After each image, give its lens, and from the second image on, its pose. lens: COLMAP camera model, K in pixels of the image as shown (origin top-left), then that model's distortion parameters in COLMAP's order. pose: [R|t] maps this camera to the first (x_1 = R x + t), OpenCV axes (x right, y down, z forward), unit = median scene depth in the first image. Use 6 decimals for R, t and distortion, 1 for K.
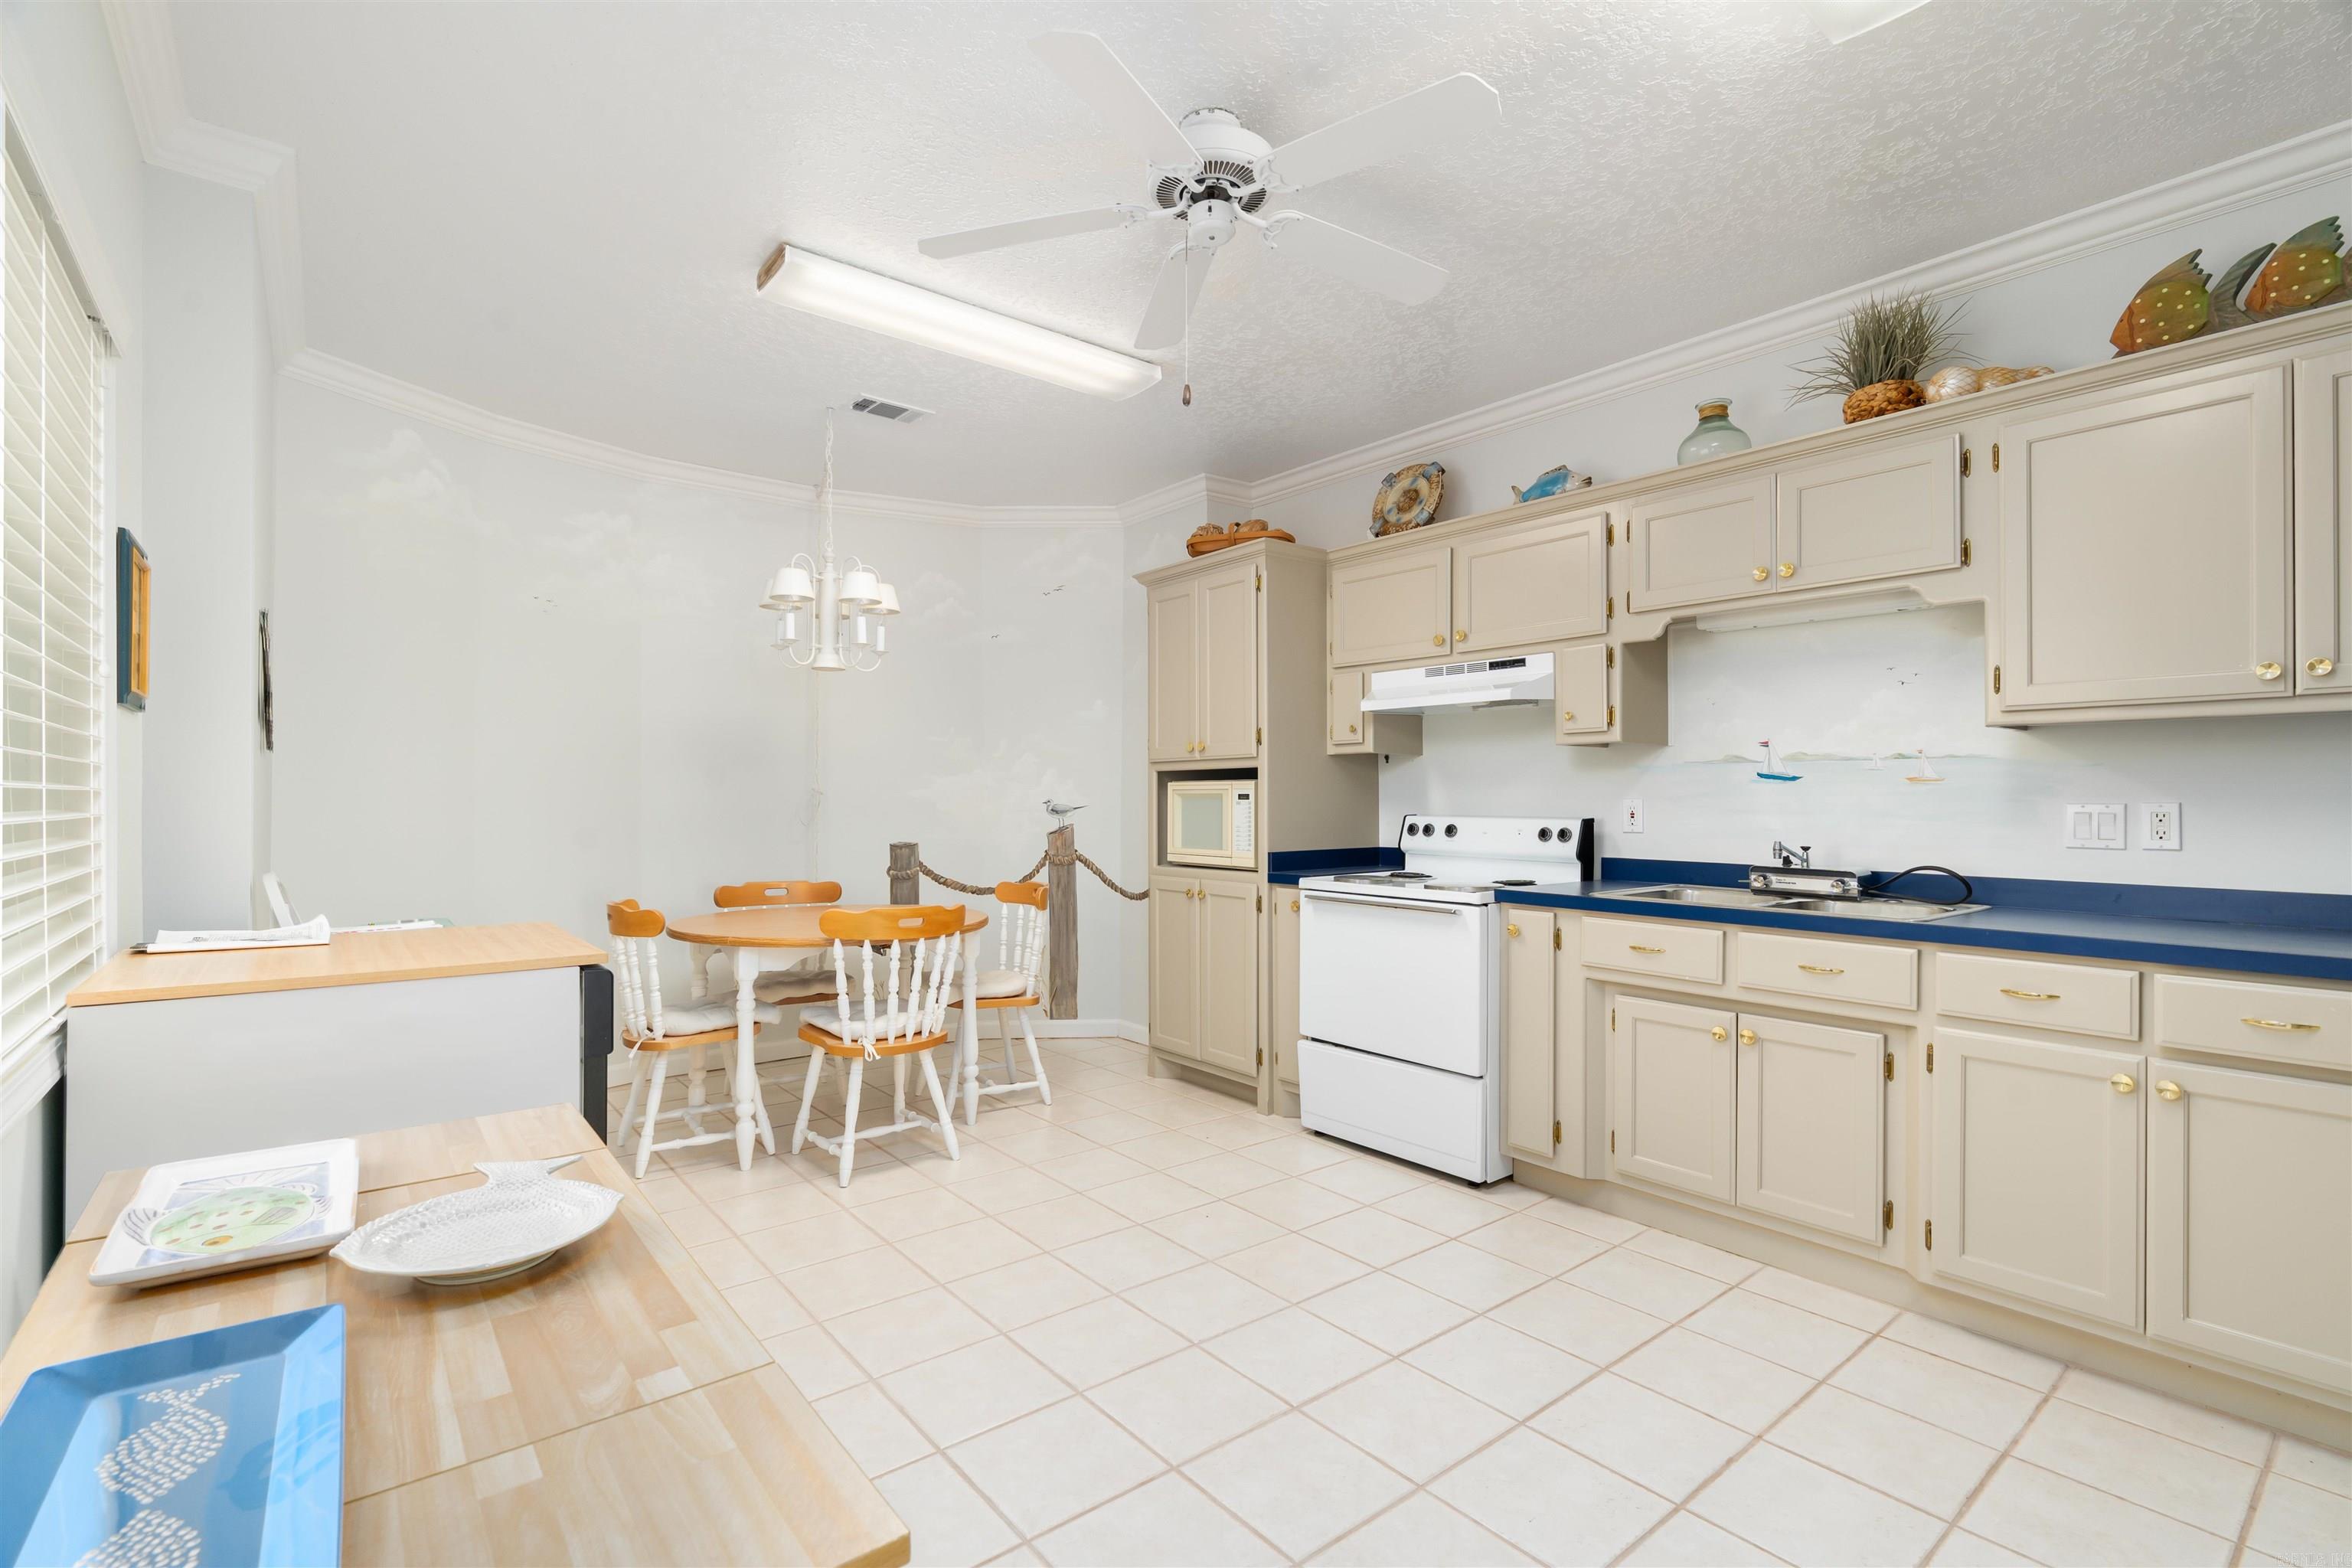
lens RADIAL K [[1089.4, 0, 1176.0], [0, 1089.4, 784.0], [0, 0, 1]] dist [-0.000060, -0.000020]
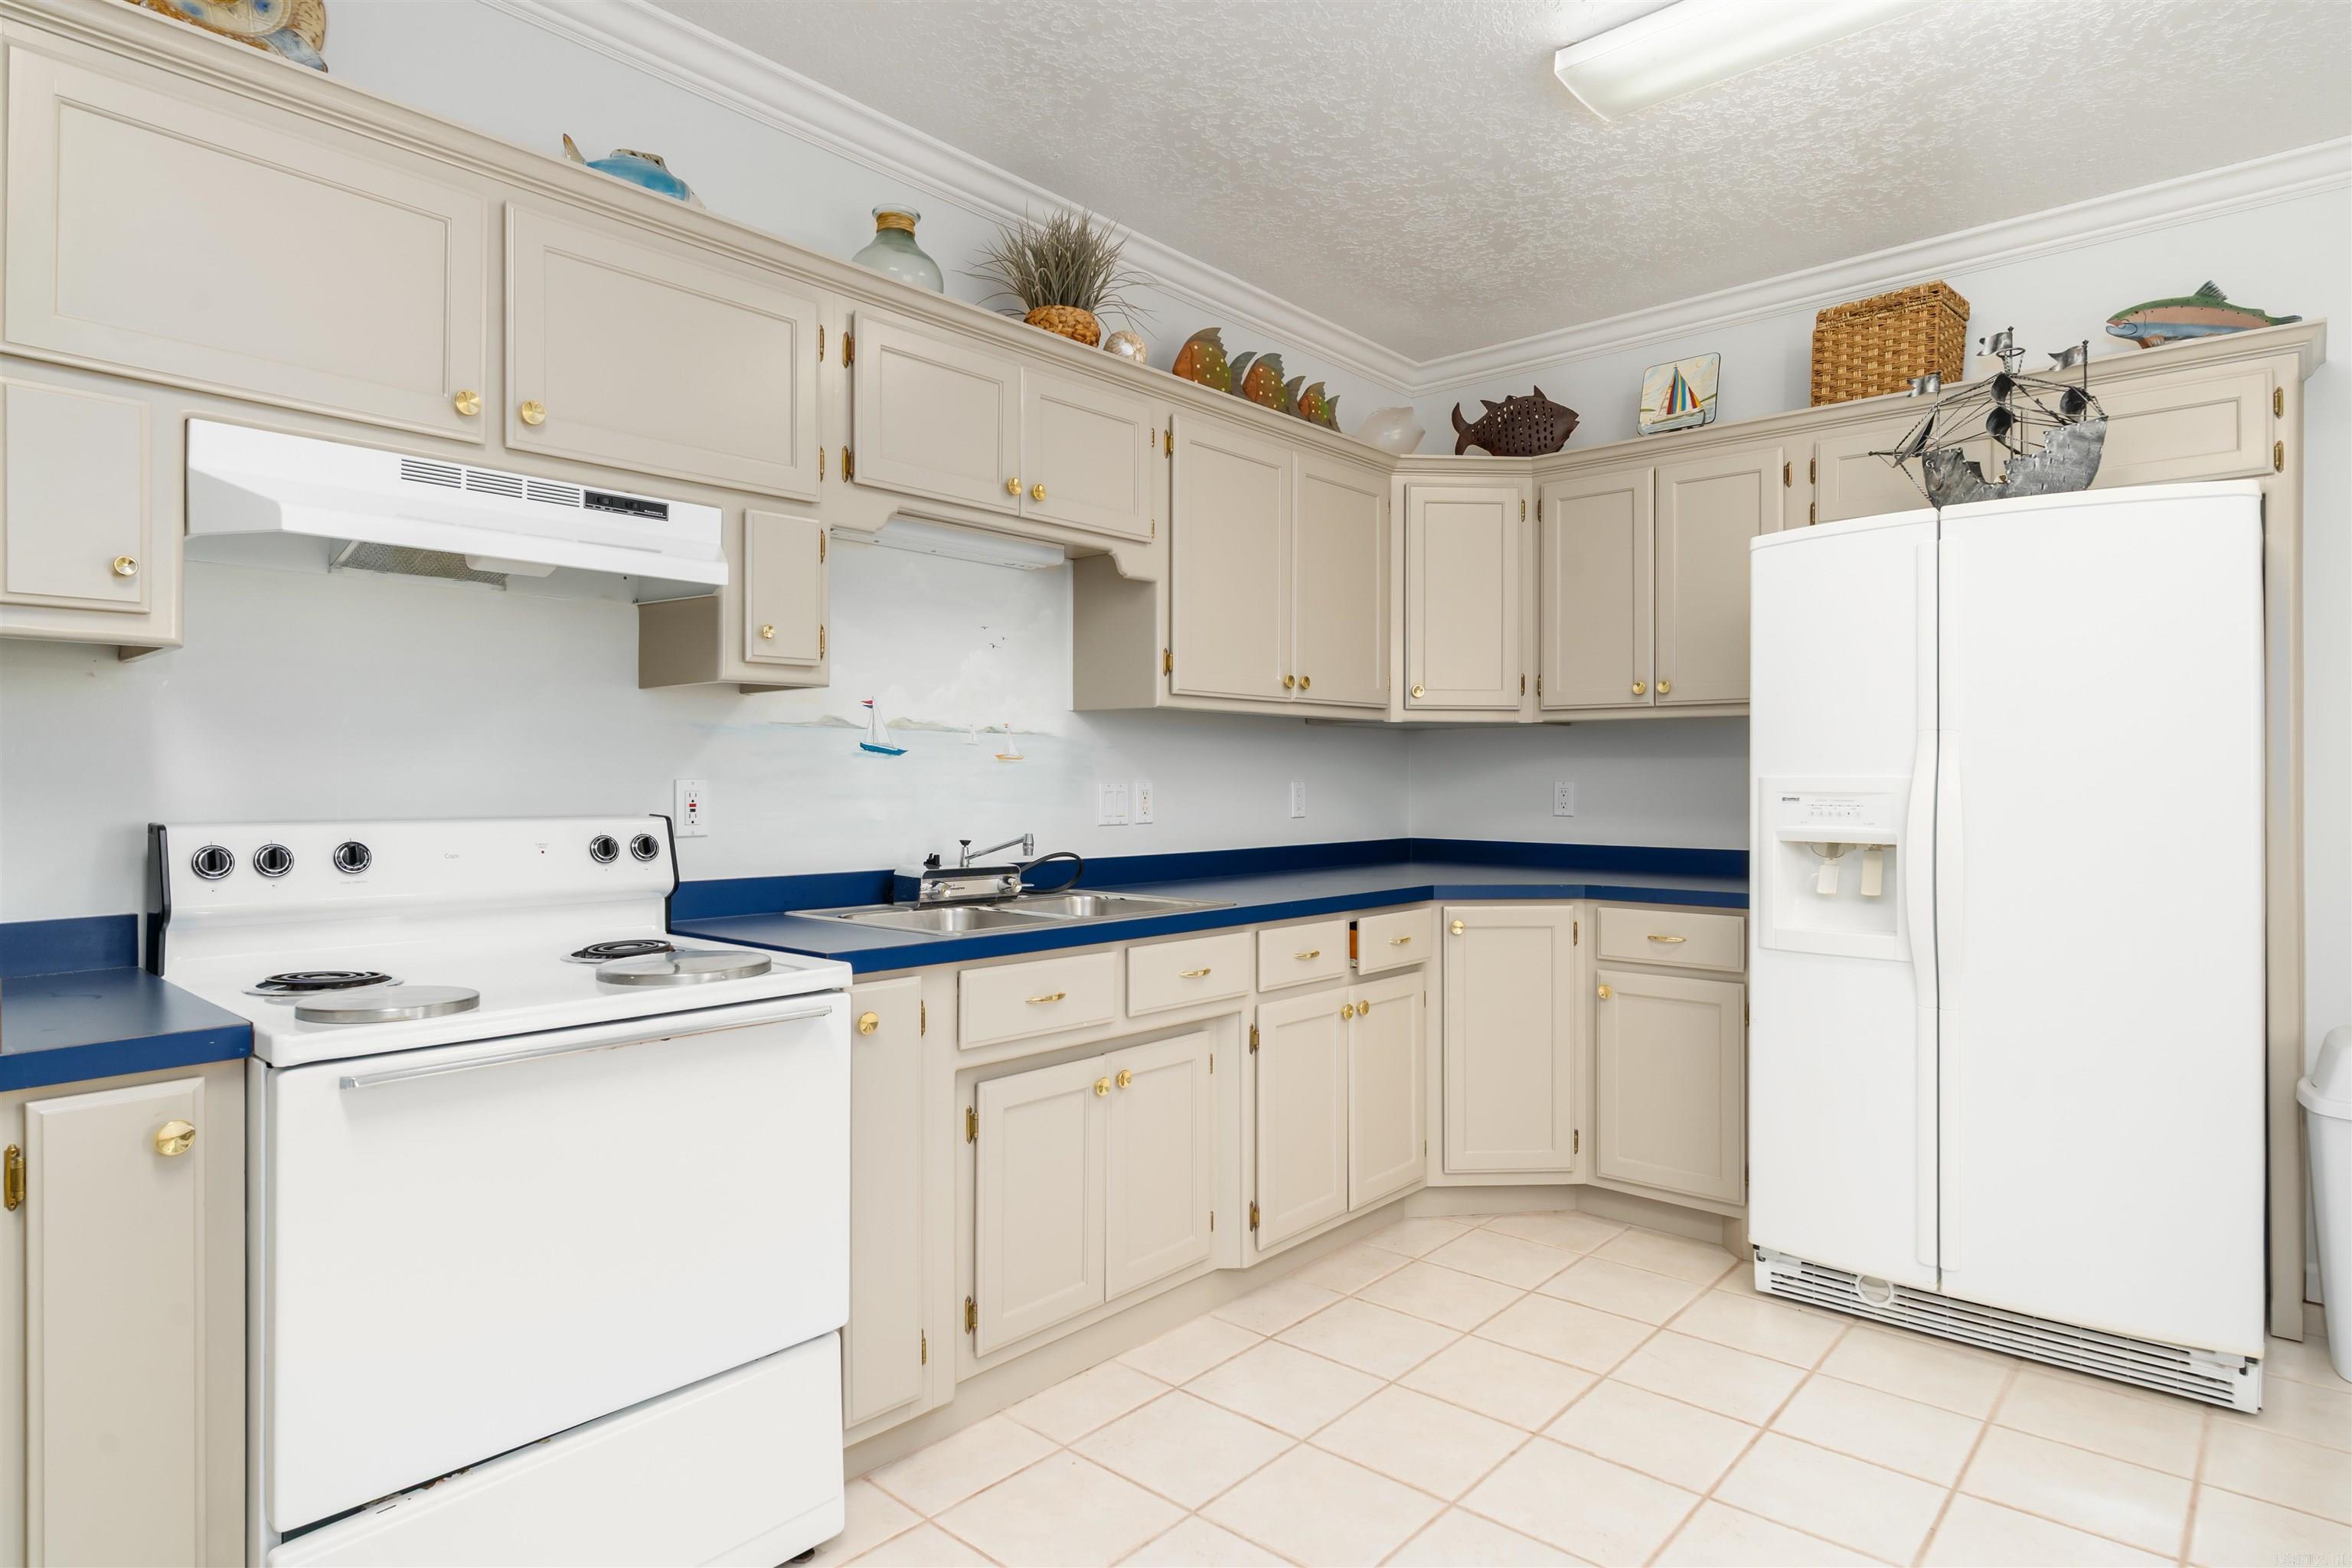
lens RADIAL K [[1280.3, 0, 1176.0], [0, 1280.3, 784.0], [0, 0, 1]] dist [-0.000299, 0.000146]
pose [[-0.153020, -0.002455, 0.988220, -0.342324], [-0.009662, 0.999953, 0.000988, 0.014174], [-0.988176, -0.009397, -0.153036, 0.943734]]
